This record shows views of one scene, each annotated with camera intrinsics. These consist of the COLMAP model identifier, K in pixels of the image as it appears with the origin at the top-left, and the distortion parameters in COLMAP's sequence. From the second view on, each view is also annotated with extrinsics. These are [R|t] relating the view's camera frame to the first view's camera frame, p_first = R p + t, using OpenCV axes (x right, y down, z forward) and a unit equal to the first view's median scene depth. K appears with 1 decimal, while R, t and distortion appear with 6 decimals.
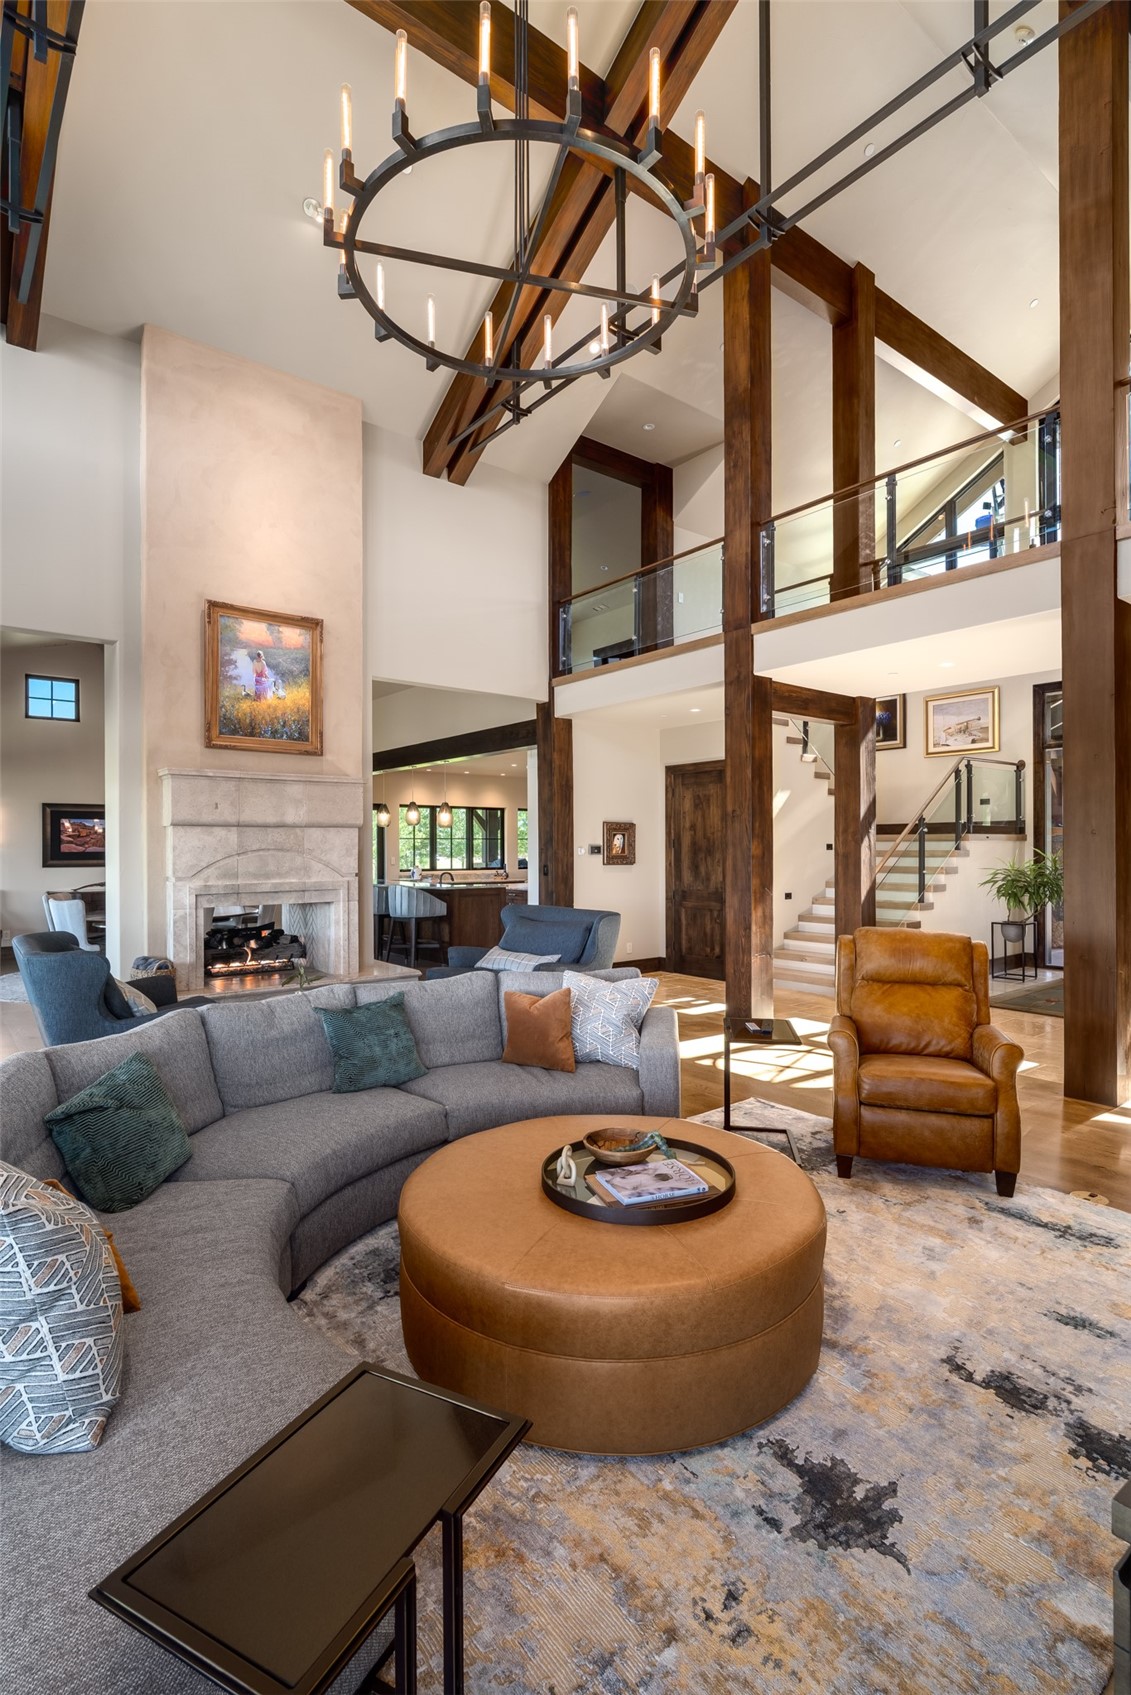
lens RADIAL K [[826.1, 0, 605.9], [0, 826.1, 848.7], [0, 0, 1]] dist [-0.012363, -0.000426]
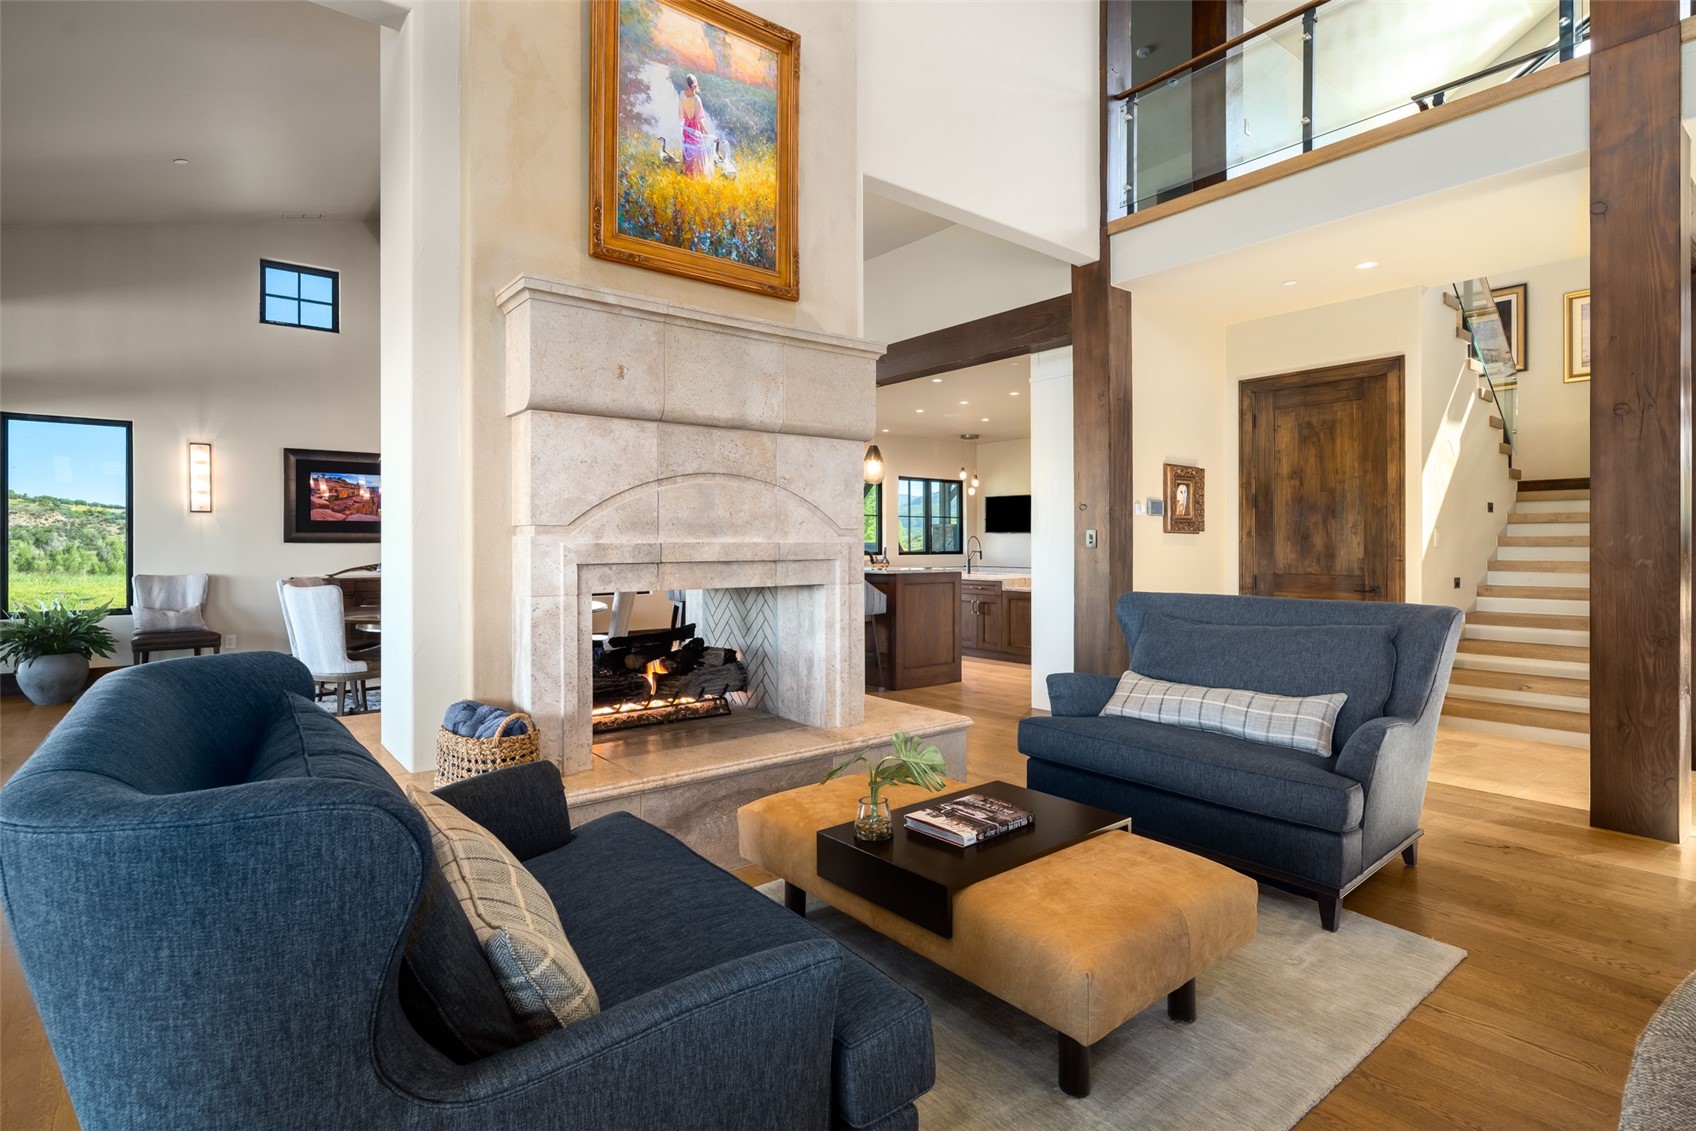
lens RADIAL K [[826.6, 0, 840.9], [0, 826.6, 546.0], [0, 0, 1]] dist [-0.012363, -0.000426]
pose [[0.999612, -0.000836, -0.027855, -0.304284], [0.000716, 0.999990, -0.004312, 0.042614], [0.027859, 0.004291, 0.999603, 0.490235]]
